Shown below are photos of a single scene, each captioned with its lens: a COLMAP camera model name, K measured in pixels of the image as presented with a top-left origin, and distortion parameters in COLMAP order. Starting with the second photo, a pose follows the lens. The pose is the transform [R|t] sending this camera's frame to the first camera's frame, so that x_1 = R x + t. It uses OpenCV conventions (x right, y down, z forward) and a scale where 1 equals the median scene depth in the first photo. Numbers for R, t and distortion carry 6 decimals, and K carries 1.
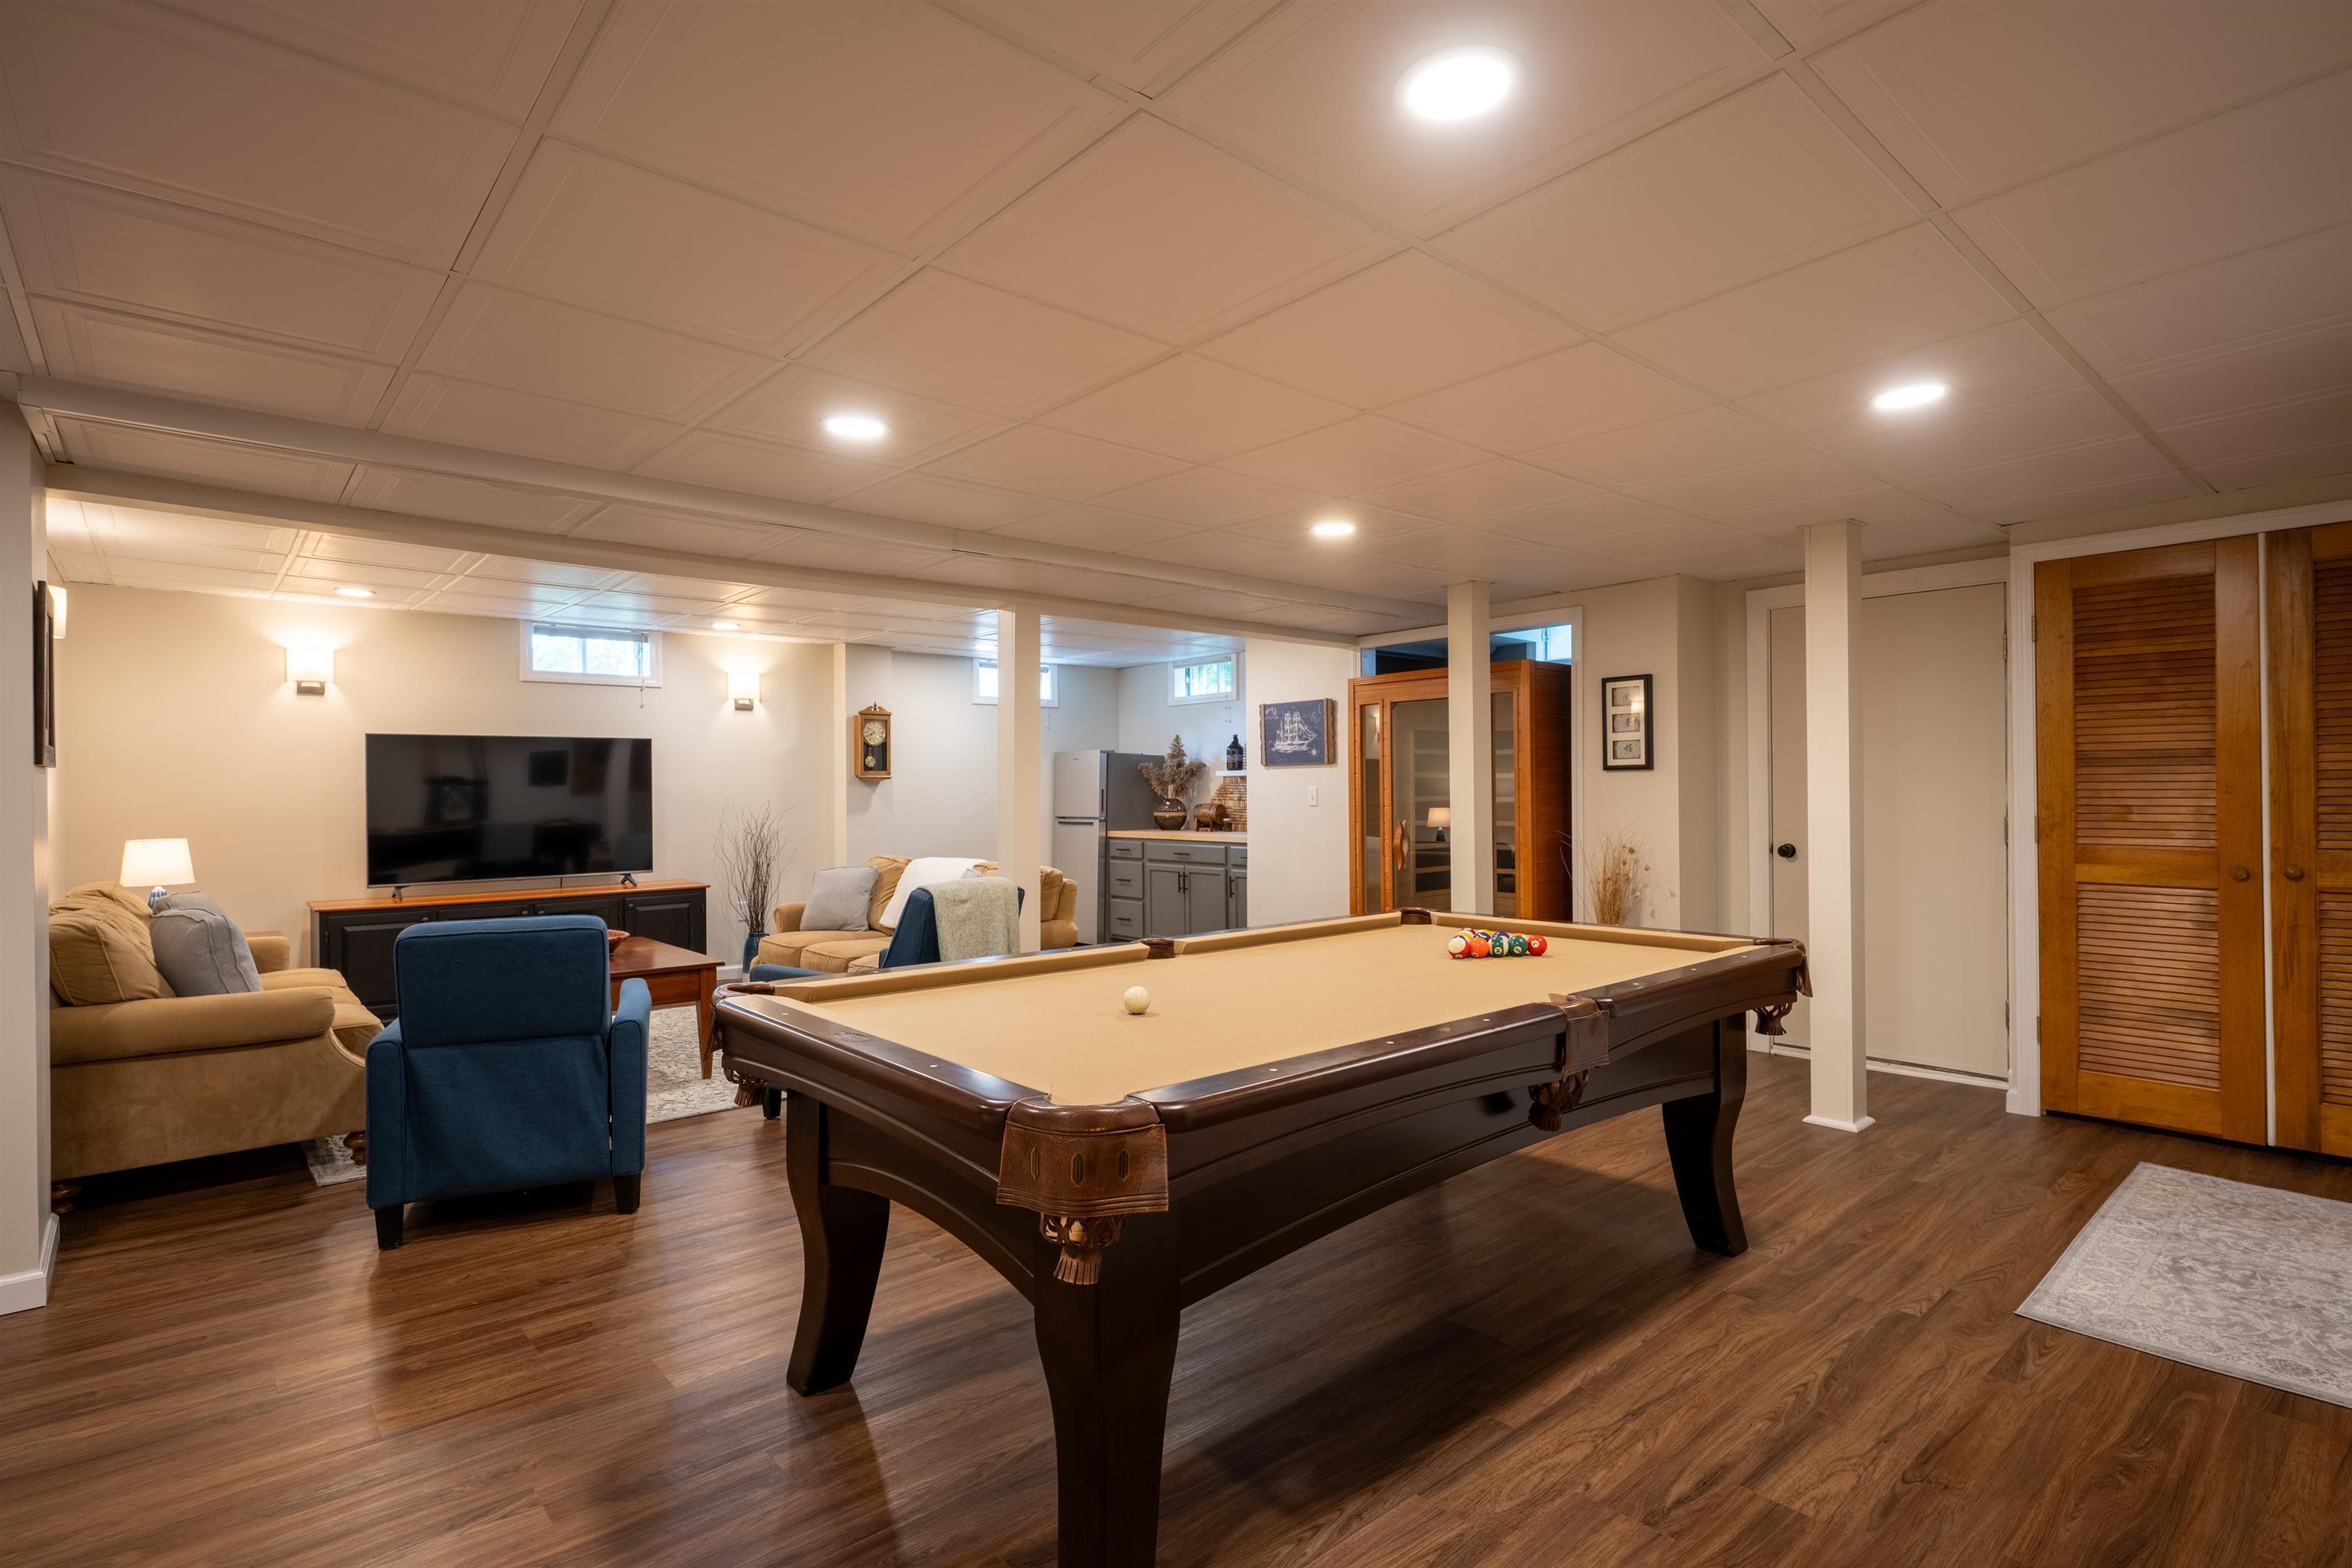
lens RADIAL K [[1163.4, 0, 1169.9], [0, 1163.4, 780.5], [0, 0, 1]] dist [-0.002259, 0.004084]
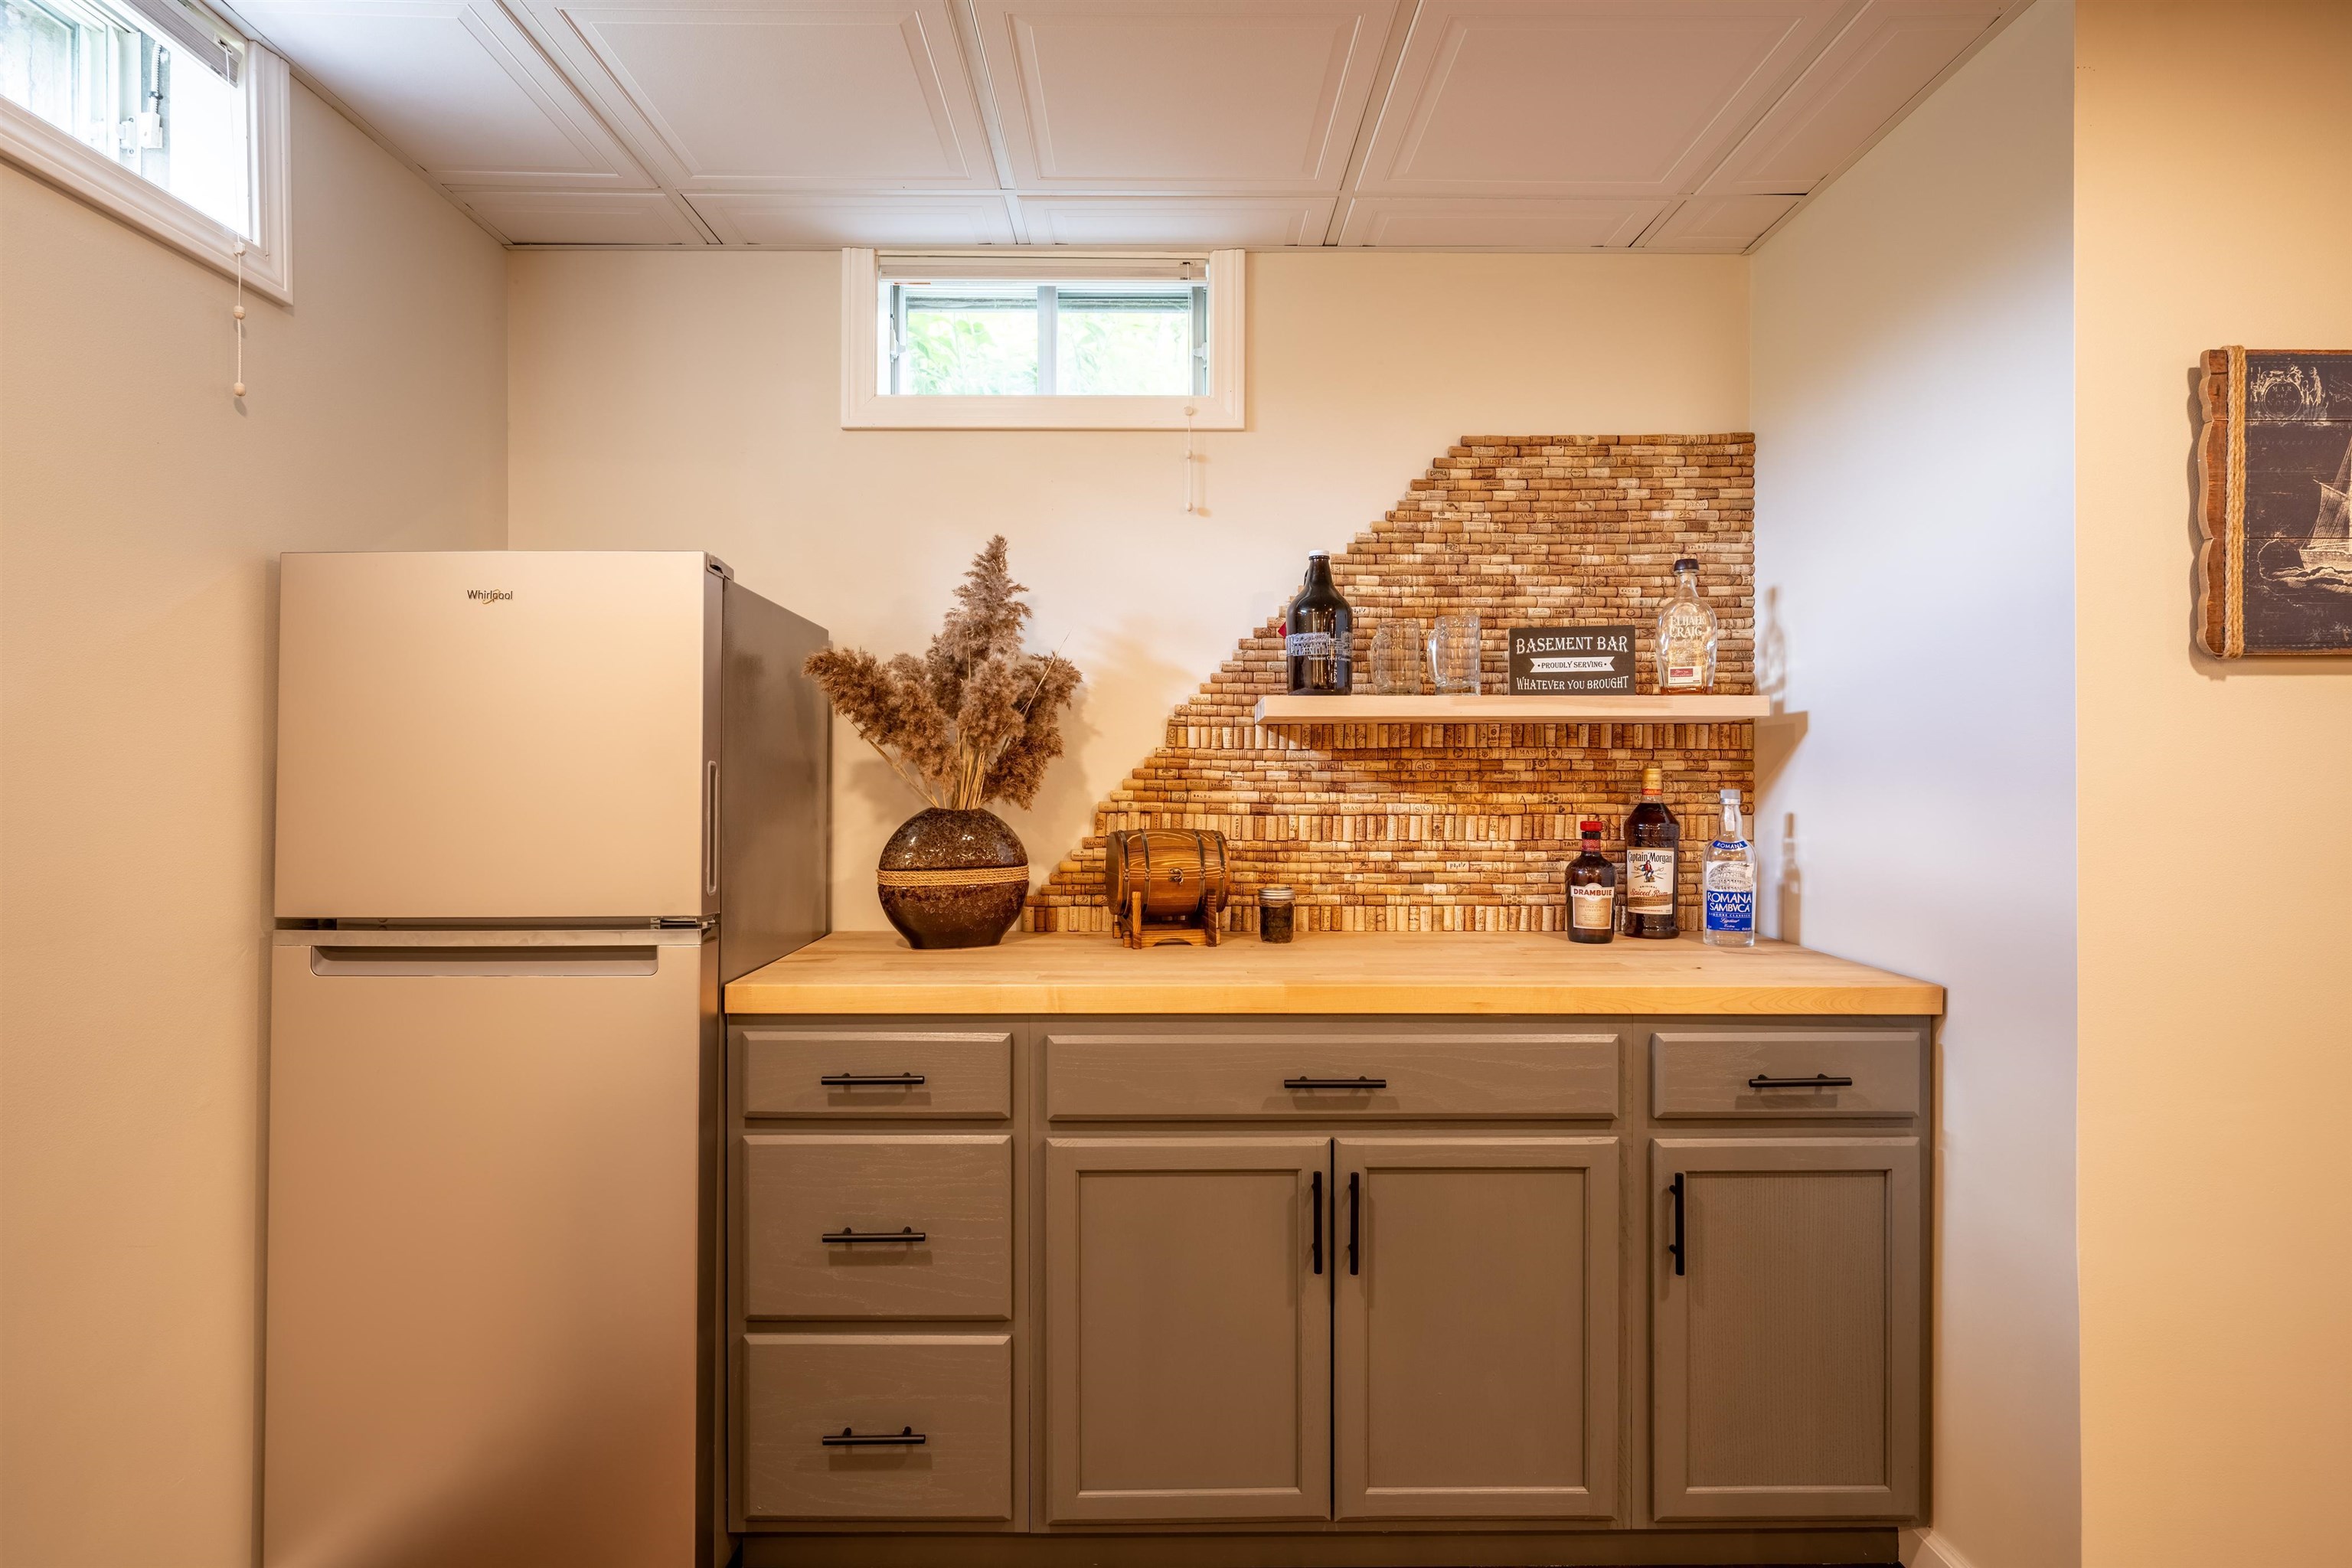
lens RADIAL K [[1332.0, 0, 1168.6], [0, 1332.0, 773.9], [0, 0, 1]] dist [0.024148, 0.000011]
pose [[0.645494, 0.010139, 0.763698, -0.215646], [-0.011527, 0.999927, -0.003532, 0.010608], [-0.763678, -0.006524, 0.645564, 0.986334]]
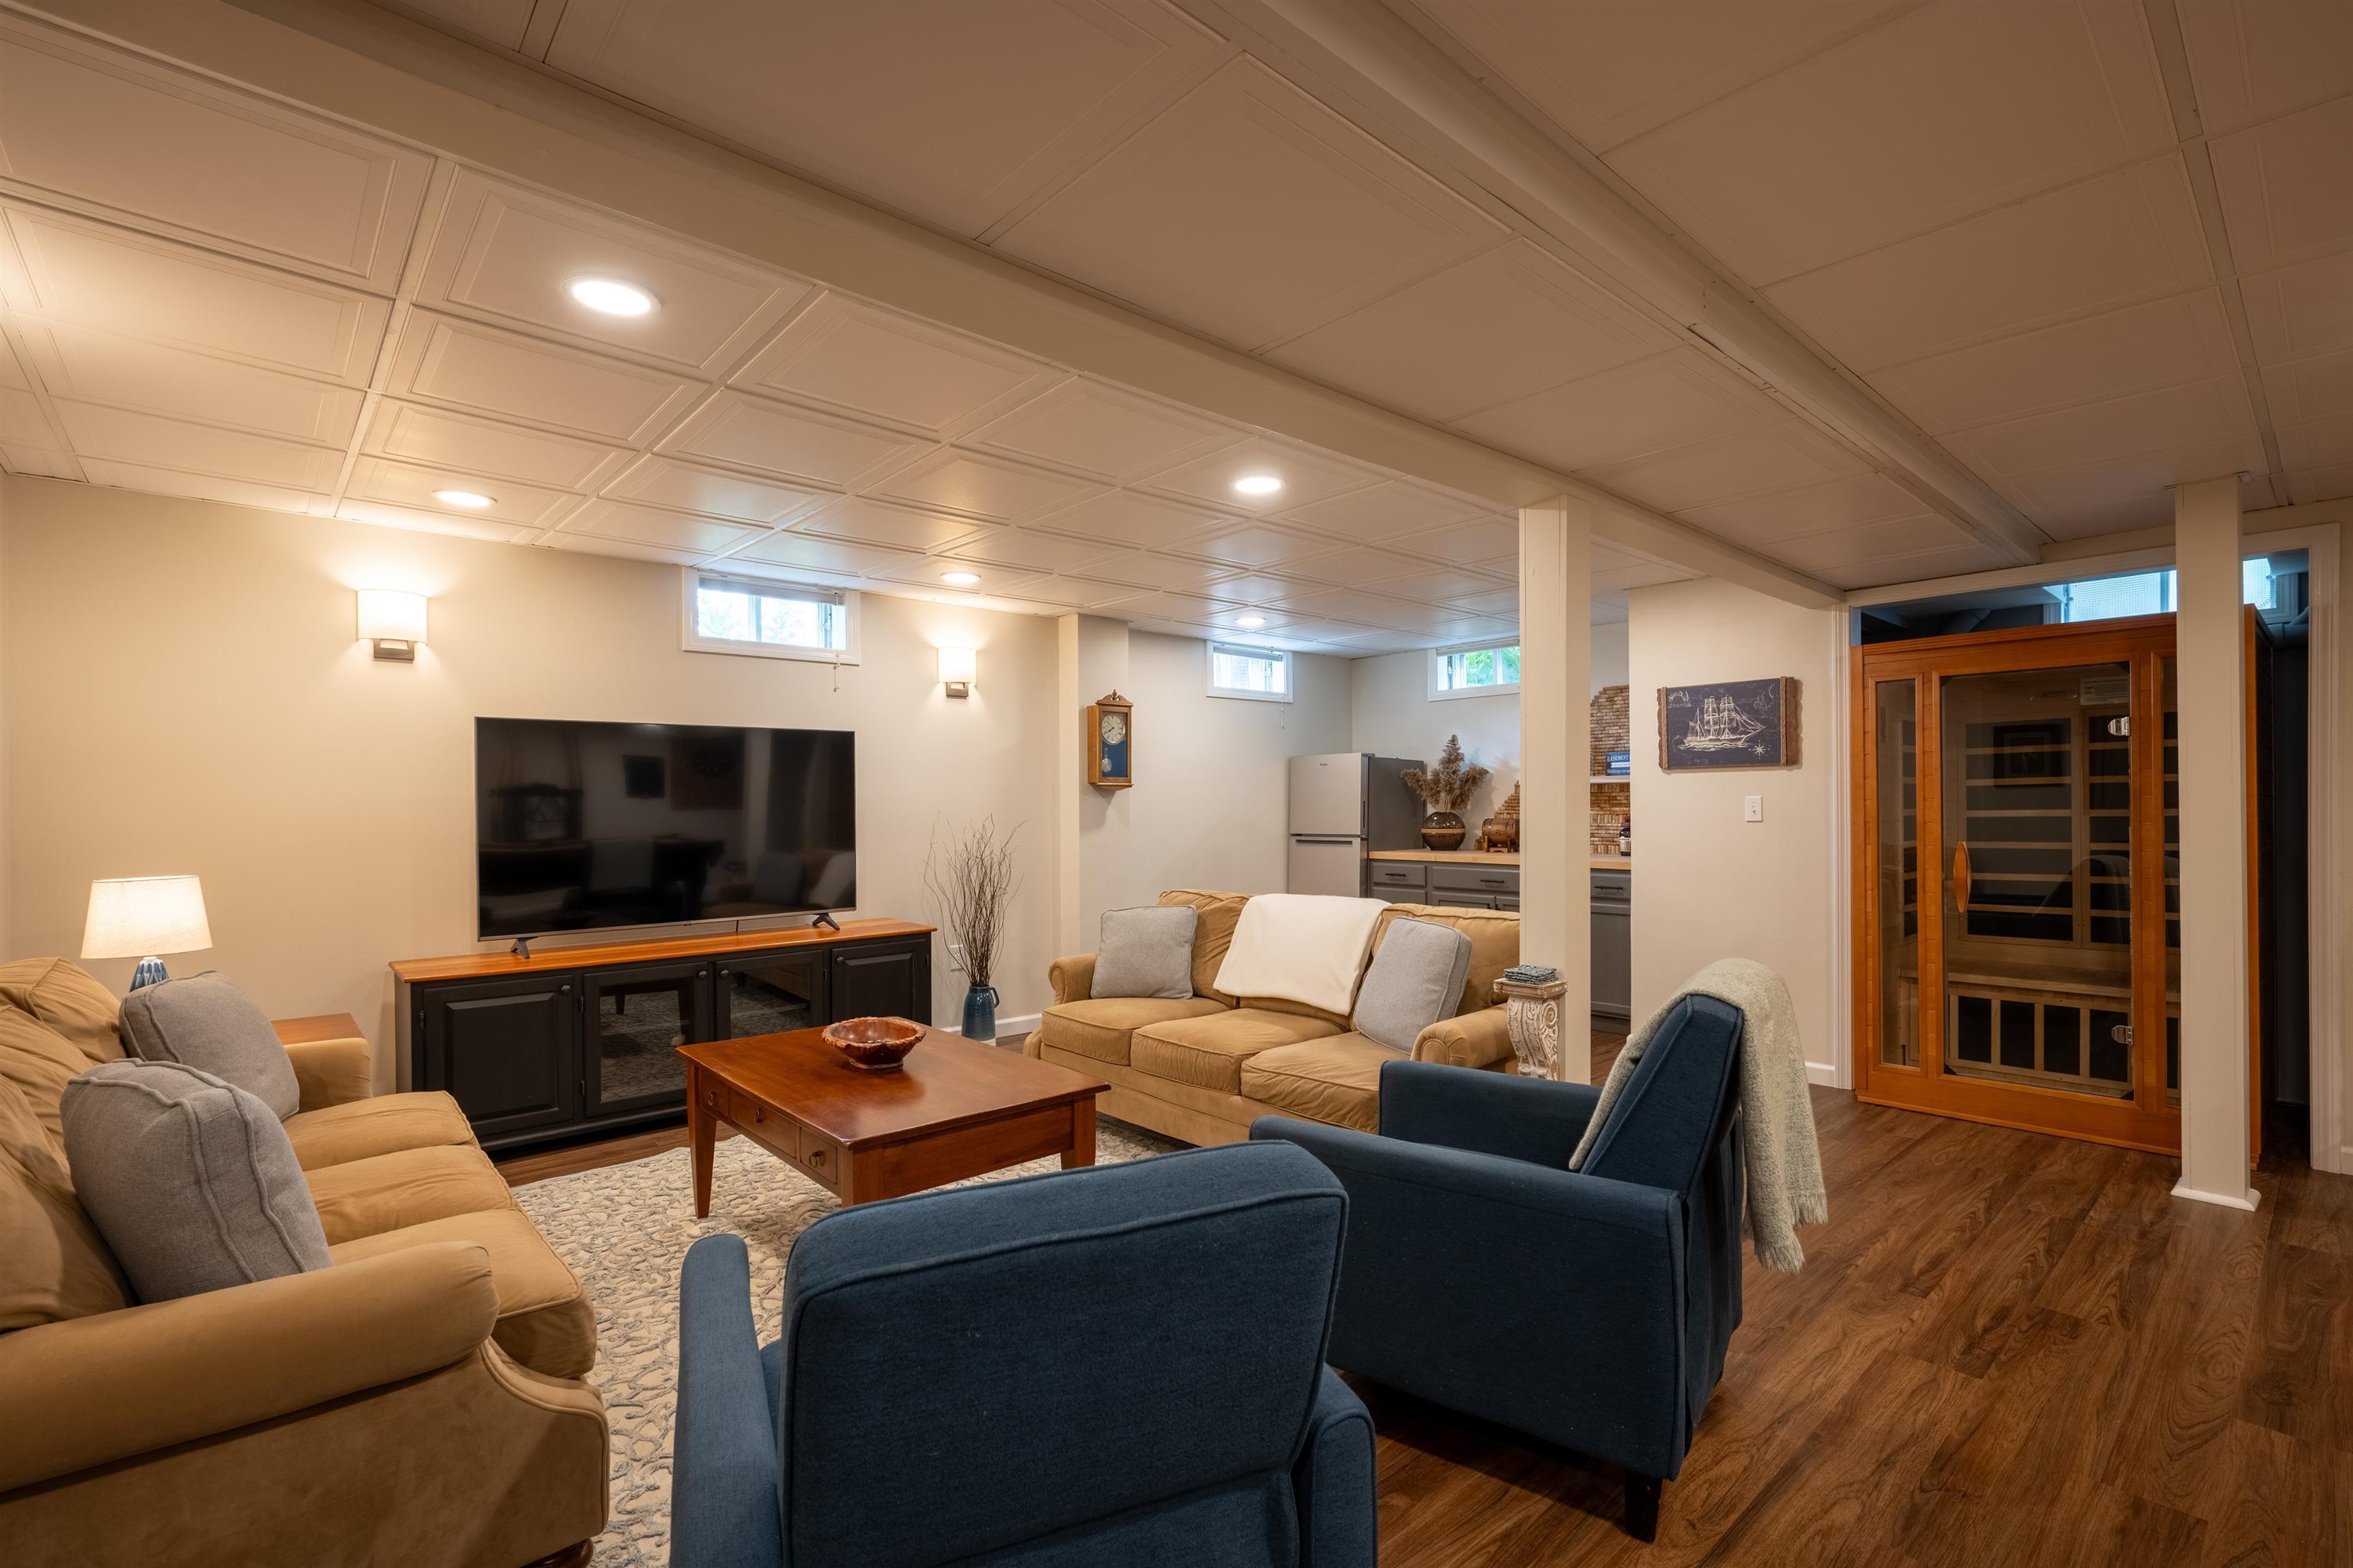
lens RADIAL K [[1055.2, 0, 1181.8], [0, 1055.2, 798.1], [0, 0, 1]] dist [0.002217, -0.000252]
pose [[0.999751, 0.000795, 0.022300, -0.249318], [-0.000824, 0.999999, 0.001312, 0.005648], [-0.022299, -0.001330, 0.999750, 0.317701]]
